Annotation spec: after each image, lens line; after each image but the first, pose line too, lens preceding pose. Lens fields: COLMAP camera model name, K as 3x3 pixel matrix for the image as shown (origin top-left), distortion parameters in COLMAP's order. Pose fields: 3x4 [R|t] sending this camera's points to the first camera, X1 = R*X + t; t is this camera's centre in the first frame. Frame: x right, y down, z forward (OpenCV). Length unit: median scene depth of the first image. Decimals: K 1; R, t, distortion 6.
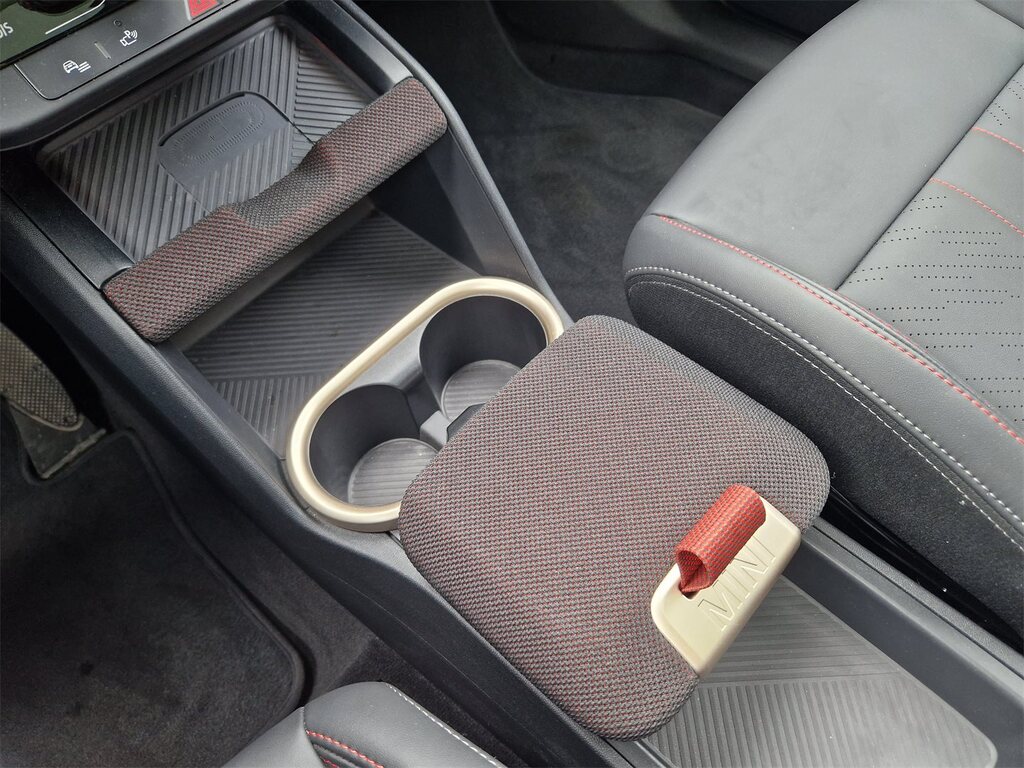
lens RADIAL K [[709.5, 0, 507.3], [0, 709.5, 391.0], [0, 0, 1]] dist [0.039481, -0.042808]
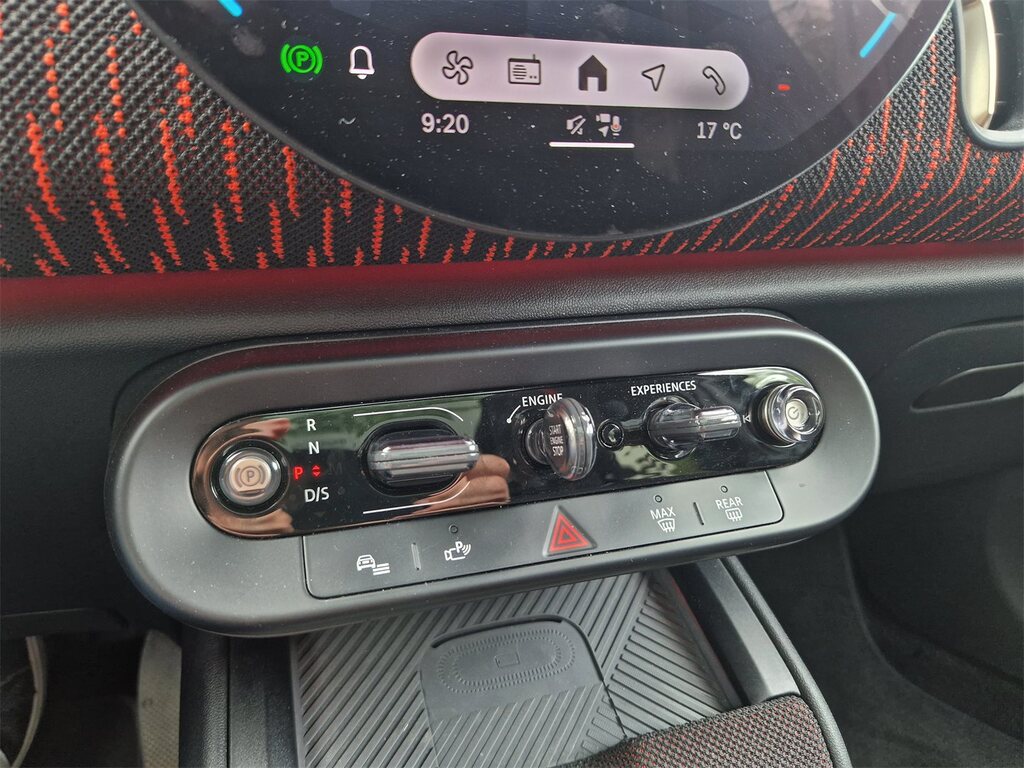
lens RADIAL K [[709.5, 0, 510.2], [0, 709.5, 387.9], [0, 0, 1]] dist [0.039481, -0.042808]
pose [[0.869688, 0.258831, -0.420297, -0.163349], [-0.455455, 0.749028, -0.481163, -0.213566], [0.190274, 0.609888, 0.769307, 0.263777]]
